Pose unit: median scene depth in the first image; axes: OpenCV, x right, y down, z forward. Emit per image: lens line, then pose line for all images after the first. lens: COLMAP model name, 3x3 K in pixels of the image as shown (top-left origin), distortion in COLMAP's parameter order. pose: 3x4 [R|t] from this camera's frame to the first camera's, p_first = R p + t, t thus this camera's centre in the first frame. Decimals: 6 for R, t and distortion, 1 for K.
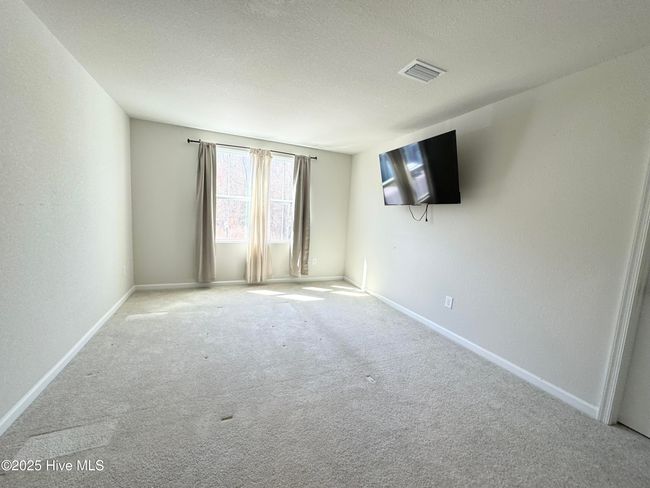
lens RADIAL K [[261.1, 0, 325.0], [0, 261.1, 244.0], [0, 0, 1]] dist [-0.000577, -0.000026]
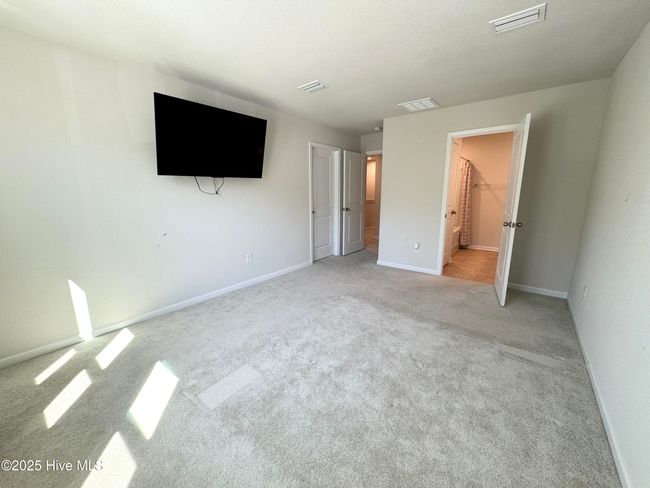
lens RADIAL K [[261.1, 0, 325.0], [0, 261.1, 244.0], [0, 0, 1]] dist [-0.000577, -0.000026]
pose [[-0.475028, -0.231754, 0.848904, -0.535141], [0.078824, 0.949612, 0.303356, -0.137069], [-0.876433, 0.211016, -0.432824, 0.879535]]
